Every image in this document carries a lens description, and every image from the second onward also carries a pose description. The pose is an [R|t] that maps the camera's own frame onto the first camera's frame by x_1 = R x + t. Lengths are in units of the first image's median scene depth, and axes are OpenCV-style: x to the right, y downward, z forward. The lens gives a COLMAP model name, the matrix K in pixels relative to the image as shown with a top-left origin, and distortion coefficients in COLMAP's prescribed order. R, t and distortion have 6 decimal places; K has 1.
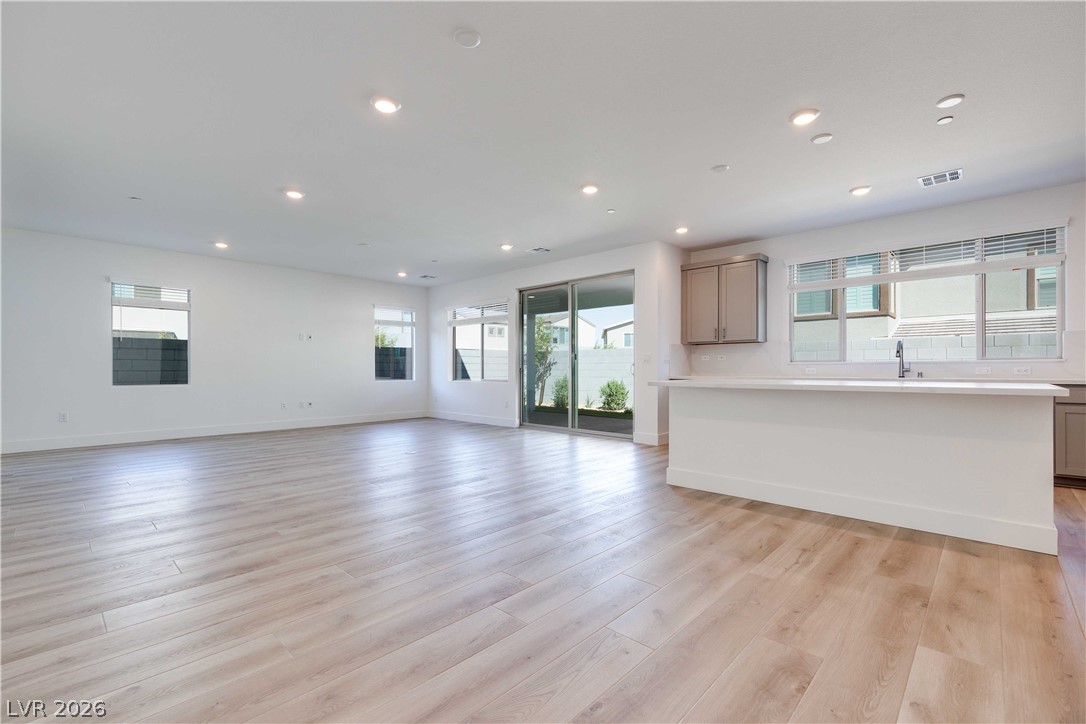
lens RADIAL K [[467.6, 0, 540.9], [0, 467.6, 372.2], [0, 0, 1]] dist [0.000109, 0.000026]
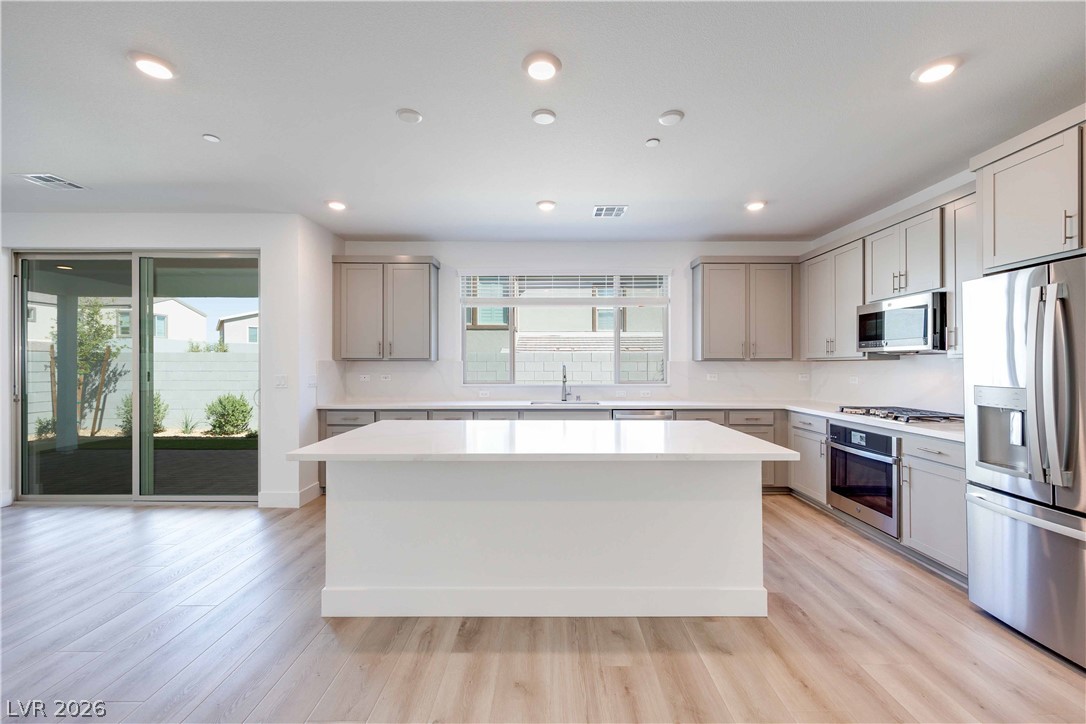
lens RADIAL K [[449.2, 0, 545.2], [0, 449.2, 364.7], [0, 0, 1]] dist [-0.001386, -0.000245]
pose [[0.724799, 0.003210, 0.688952, 0.053263], [0.002961, 0.999965, -0.007774, -0.048311], [-0.688954, 0.007674, 0.724765, 0.255910]]
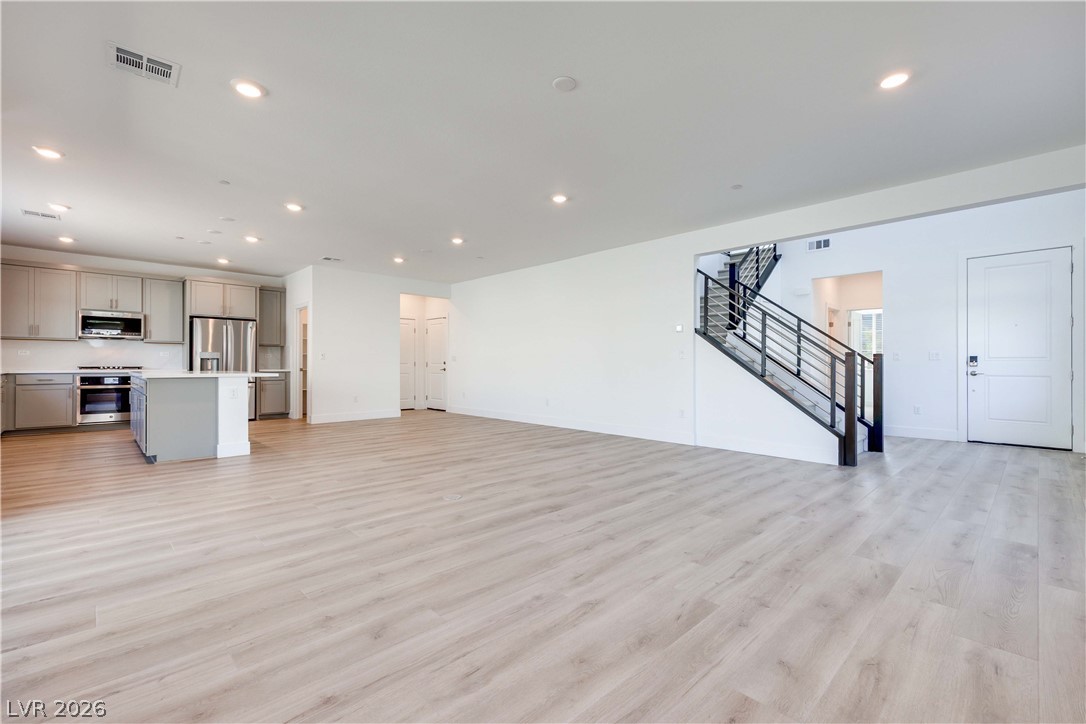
lens RADIAL K [[470.7, 0, 543.0], [0, 470.7, 362.0], [0, 0, 1]] dist [-0.001082, 0.000151]
pose [[-0.999321, 0.001904, 0.036795, -0.369165], [0.001944, 0.999998, 0.001065, -0.006232], [-0.036793, 0.001136, -0.999322, 1.468826]]
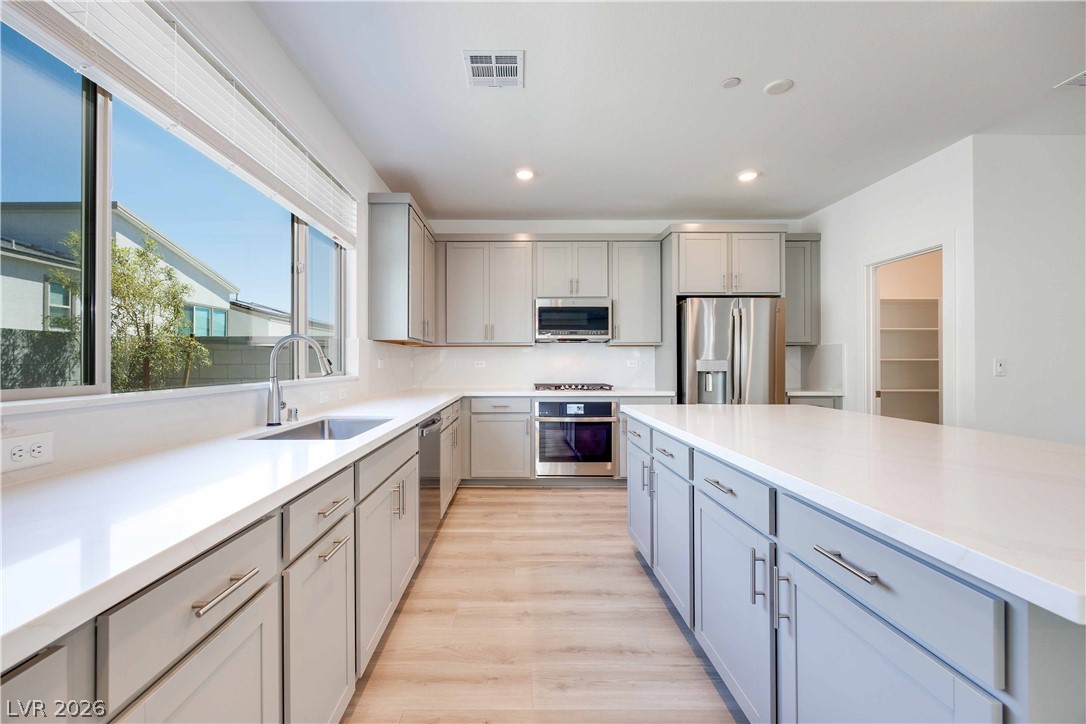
lens RADIAL K [[442.8, 0, 516.1], [0, 442.8, 360.4], [0, 0, 1]] dist [-0.000525, 0.000089]
pose [[-0.683550, 0.007339, 0.729867, 0.284601], [0.008459, 0.999962, -0.002133, -0.033060], [-0.729855, 0.004716, -0.683586, 0.893506]]
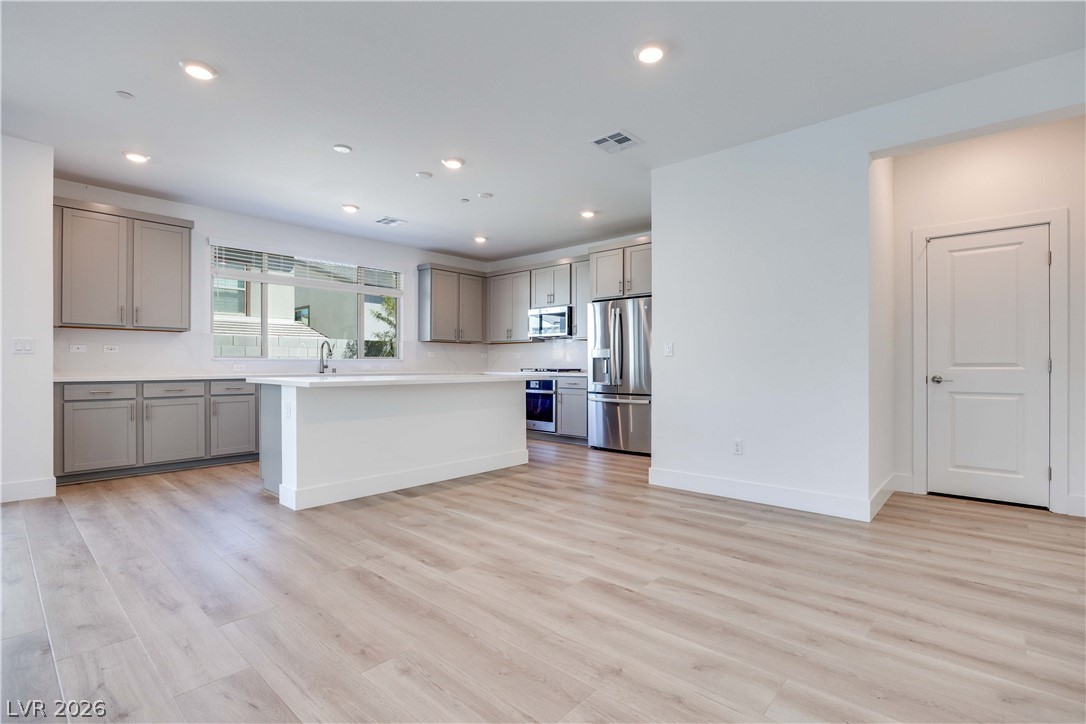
lens RADIAL K [[510.5, 0, 551.6], [0, 510.5, 360.8], [0, 0, 1]] dist [-0.012647, -0.000237]
pose [[-0.035086, 0.010748, 0.999327, -0.394316], [0.006487, 0.999924, -0.010526, -0.001419], [-0.999363, 0.006113, -0.035153, 0.389583]]
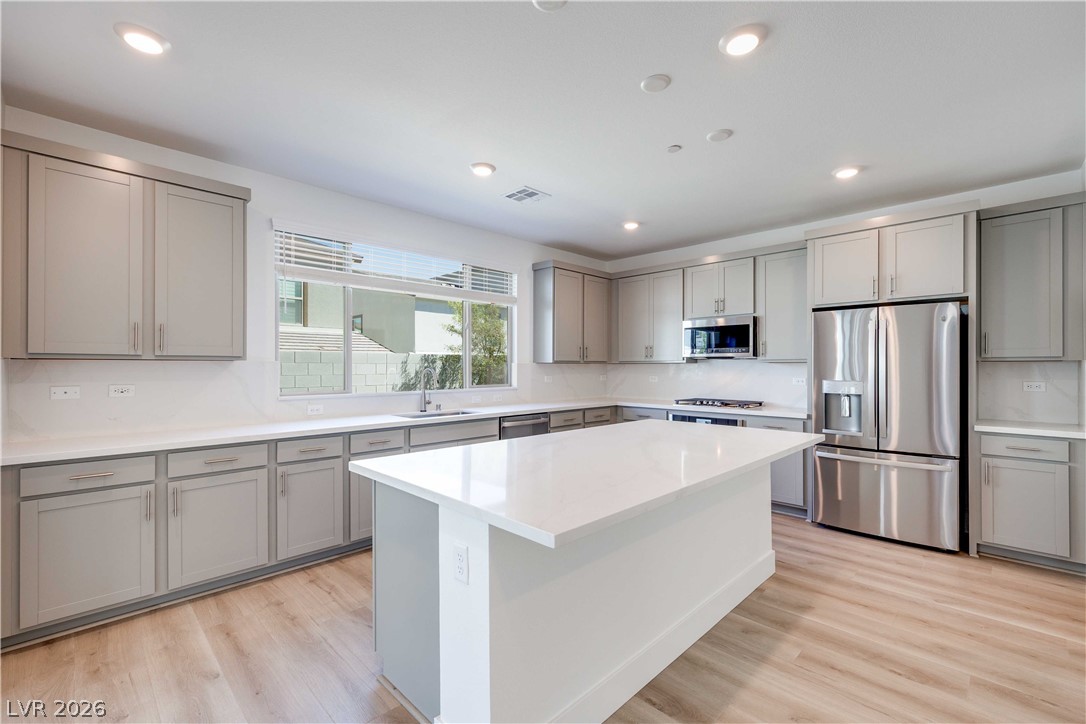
lens RADIAL K [[470.7, 0, 543.0], [0, 470.7, 362.0], [0, 0, 1]] dist [-0.001082, 0.000151]
pose [[0.021511, 0.013557, 0.999677, -0.041239], [0.007193, 0.999880, -0.013715, -0.050533], [-0.999743, 0.007486, 0.021411, 0.622095]]
